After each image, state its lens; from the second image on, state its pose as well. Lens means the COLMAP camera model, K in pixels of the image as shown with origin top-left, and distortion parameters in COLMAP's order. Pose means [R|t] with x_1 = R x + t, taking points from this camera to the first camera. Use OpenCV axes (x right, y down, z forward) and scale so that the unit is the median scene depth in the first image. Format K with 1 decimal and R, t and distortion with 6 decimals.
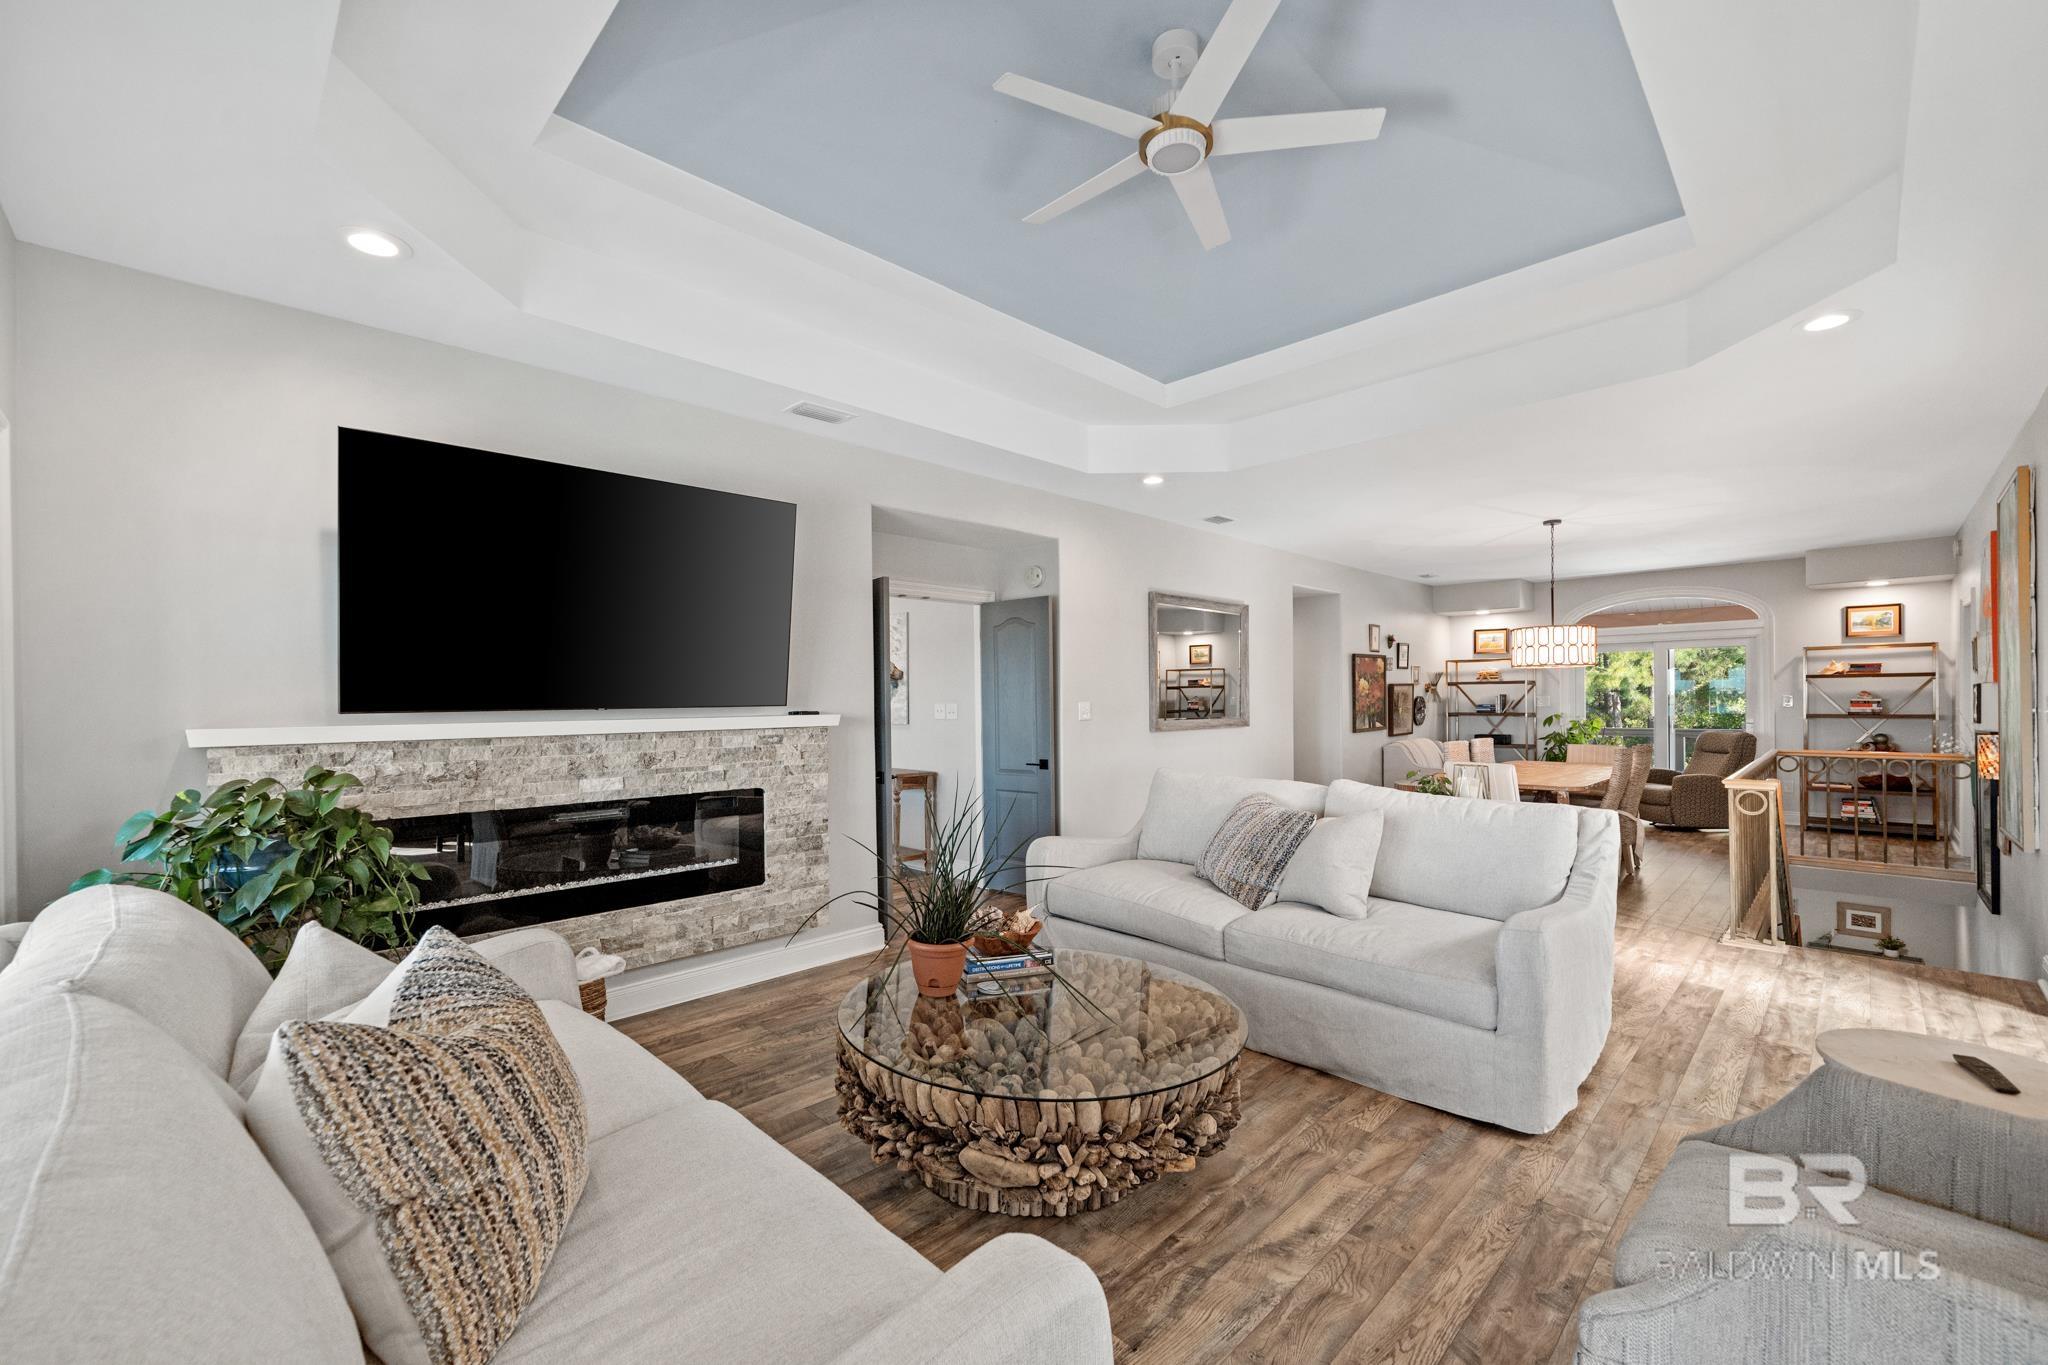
lens RADIAL K [[834.8, 0, 1017.6], [0, 834.8, 695.4], [0, 0, 1]] dist [0.000333, 0.000254]
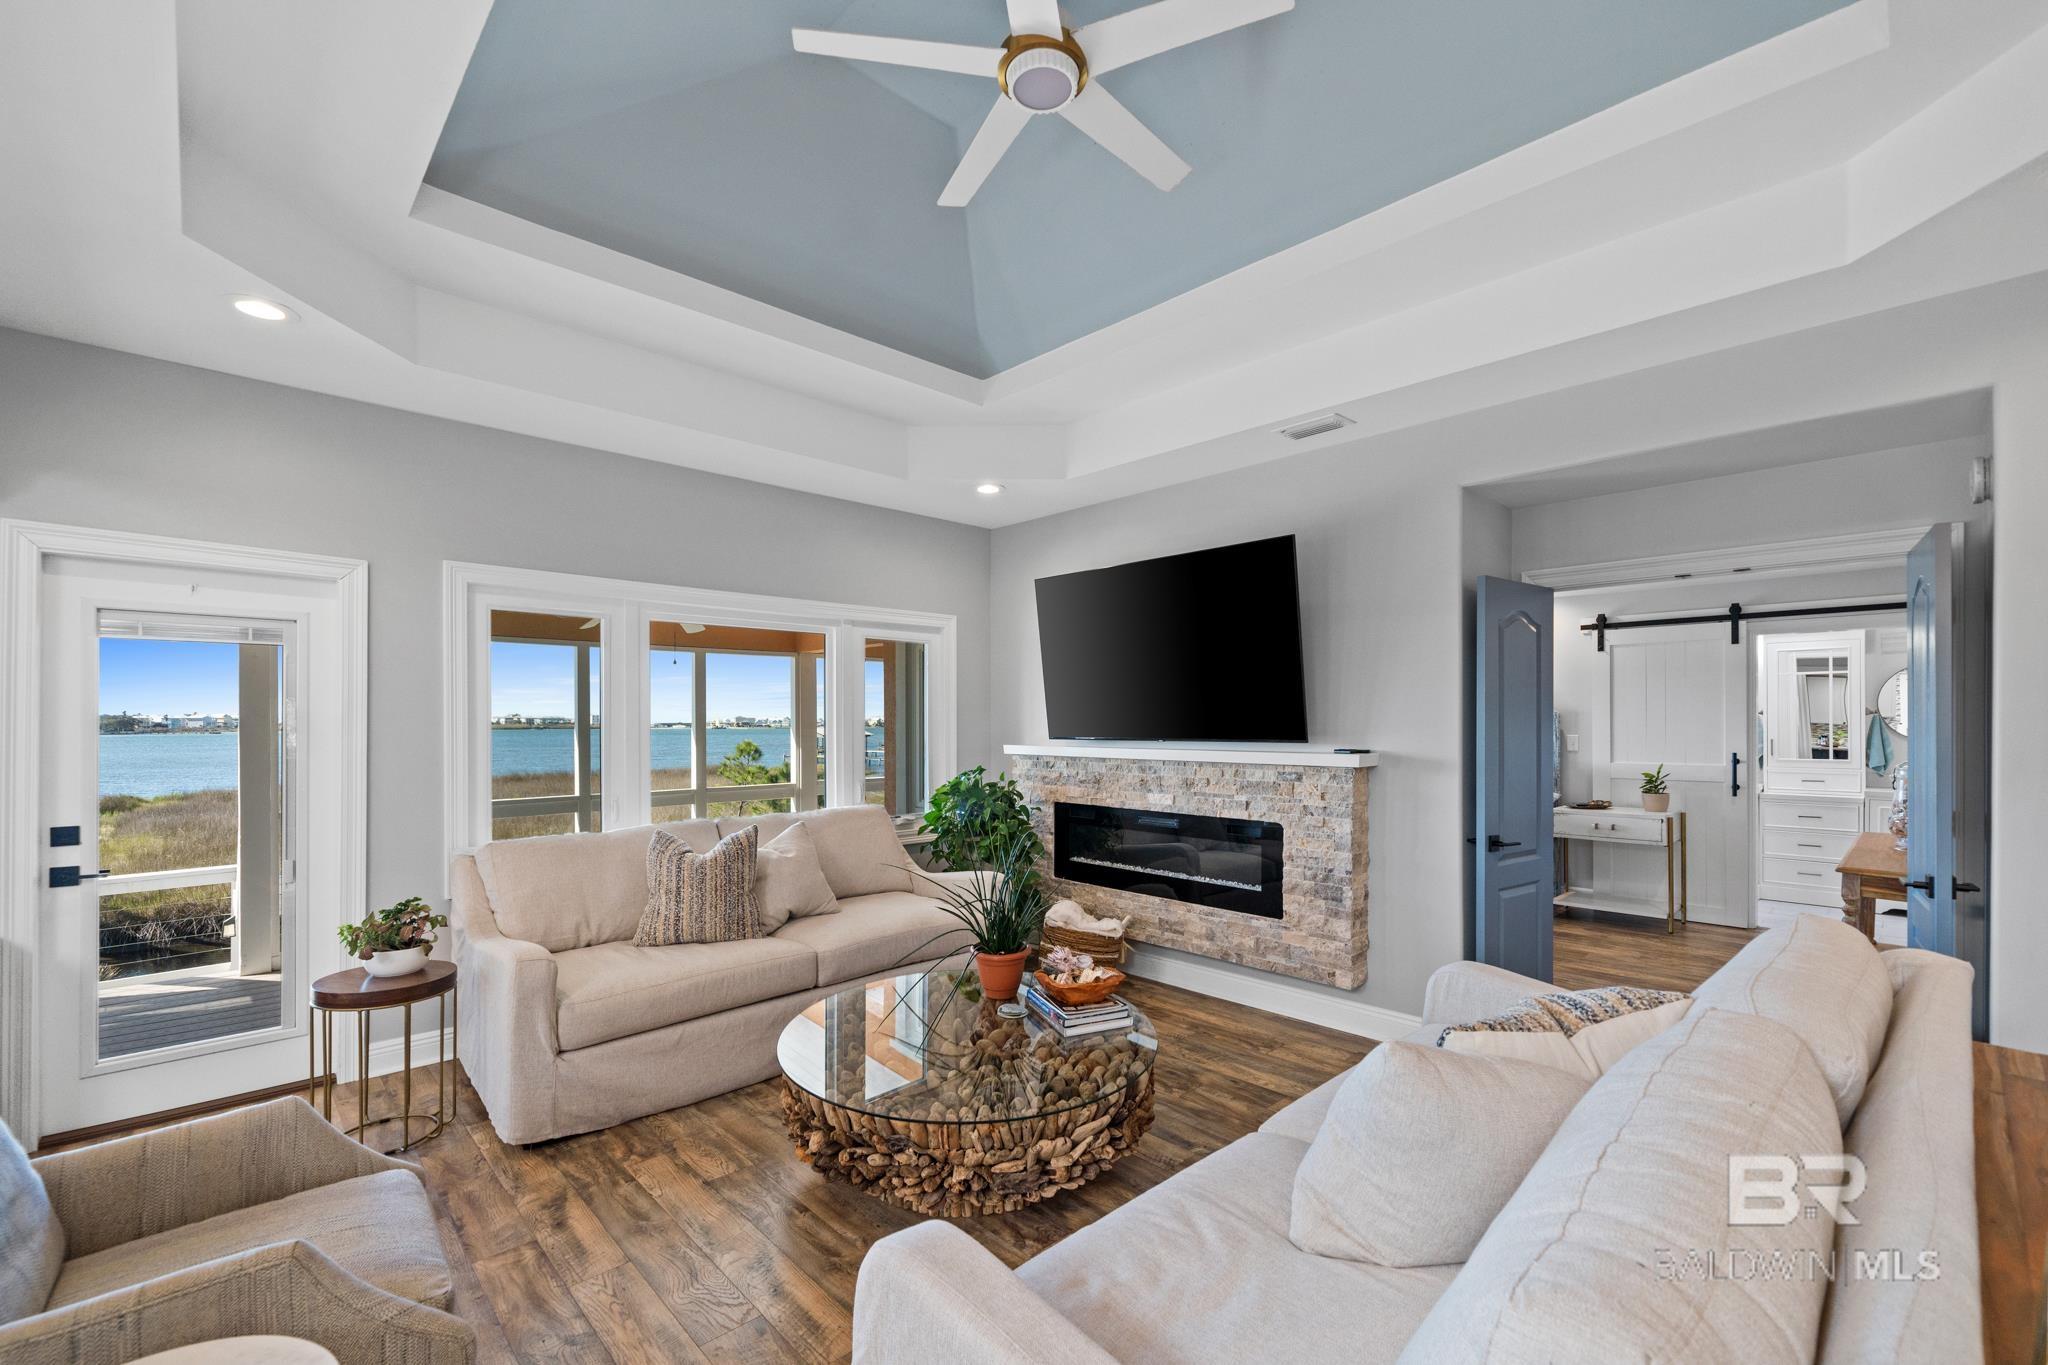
lens RADIAL K [[867.1, 0, 1035.3], [0, 867.1, 718.8], [0, 0, 1]] dist [-0.000493, -0.000085]
pose [[-0.011400, 0.004450, -0.999925, 0.731682], [0.003785, 0.999983, 0.004407, -0.021155], [0.999928, -0.003735, -0.011417, 0.703639]]
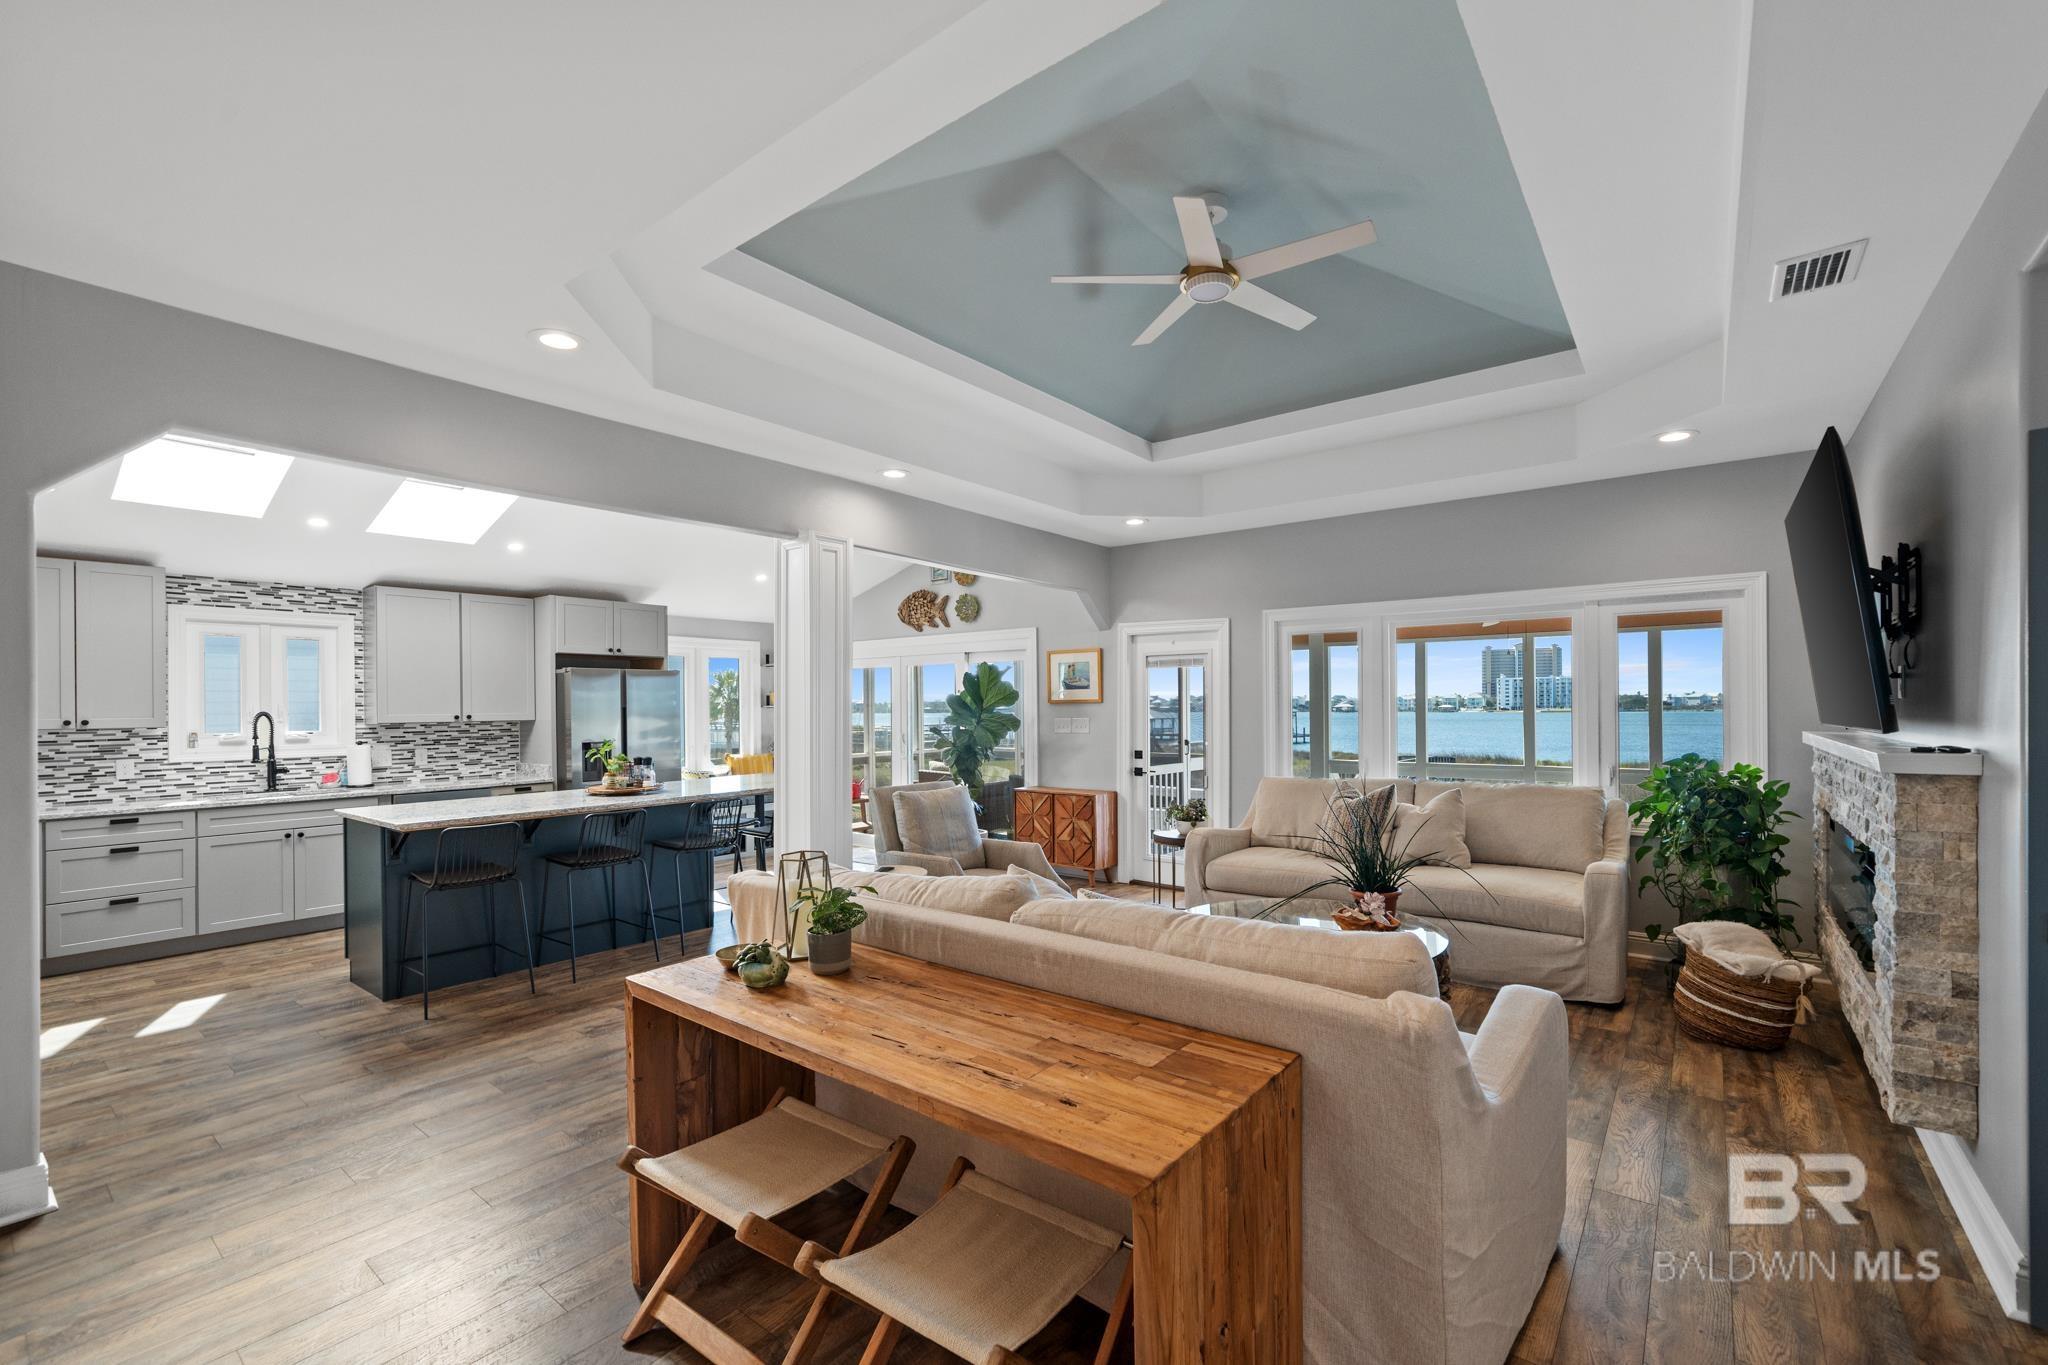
lens RADIAL K [[870.8, 0, 1034.1], [0, 870.8, 700.5], [0, 0, 1]] dist [0.004959, 0.000496]
pose [[-0.990245, 0.015396, -0.138485, 0.448553], [0.016731, 0.999824, -0.008480, -0.018174], [0.138330, -0.010714, -0.990328, 1.573677]]
